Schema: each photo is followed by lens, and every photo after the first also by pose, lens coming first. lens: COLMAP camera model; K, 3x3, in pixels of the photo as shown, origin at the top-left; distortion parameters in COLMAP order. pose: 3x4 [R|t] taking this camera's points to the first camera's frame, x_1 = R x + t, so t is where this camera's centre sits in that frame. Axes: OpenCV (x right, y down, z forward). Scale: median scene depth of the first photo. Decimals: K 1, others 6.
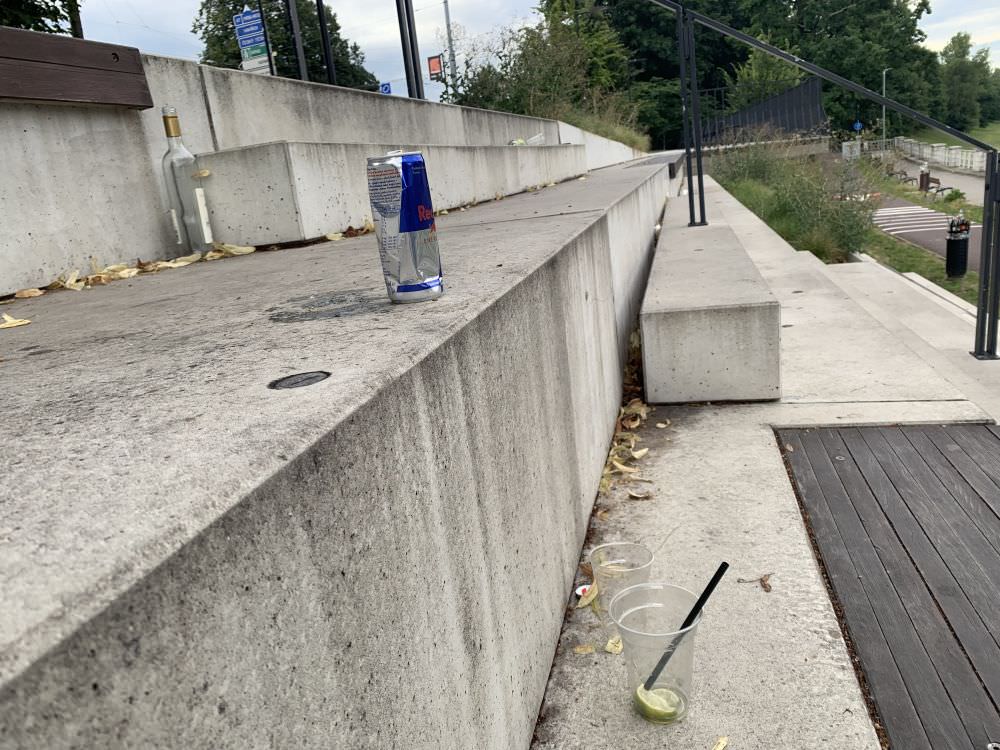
lens RADIAL K [[759.3, 0, 495.1], [0, 759.3, 376.8], [0, 0, 1]] dist [0.009918, -0.003493]
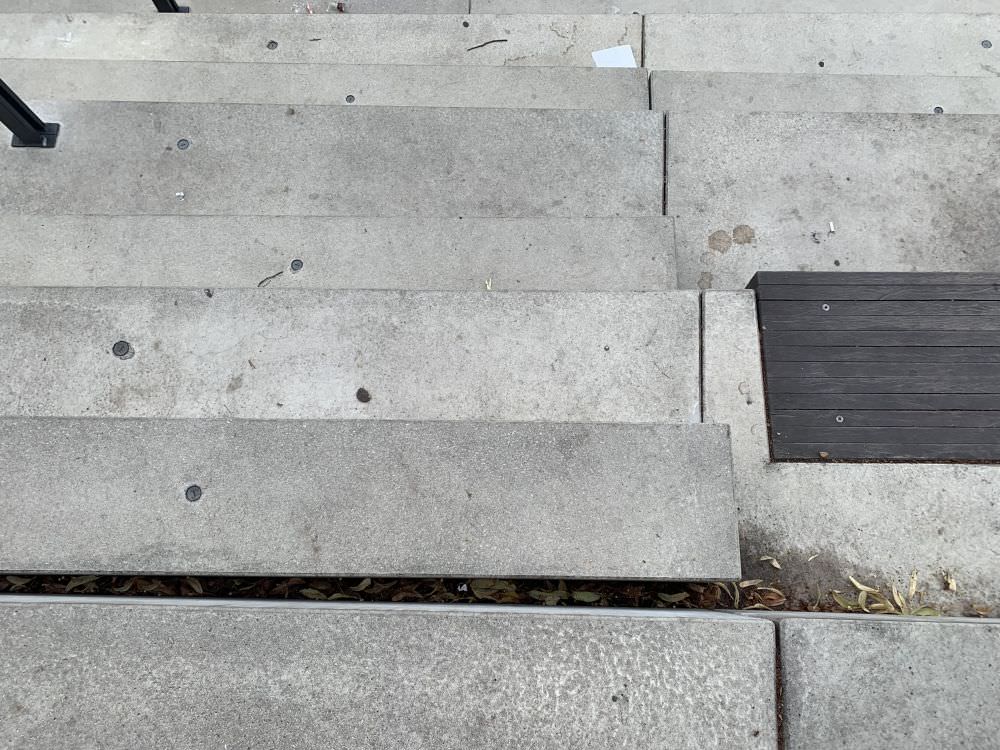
lens RADIAL K [[759.3, 0, 500.0], [0, 759.3, 375.2], [0, 0, 1]] dist [0.009918, -0.003493]
pose [[-0.216006, -0.904676, 0.367291, 0.169546], [0.281553, 0.302480, 0.910623, -1.107592], [-0.934917, 0.300112, 0.189376, 1.166444]]
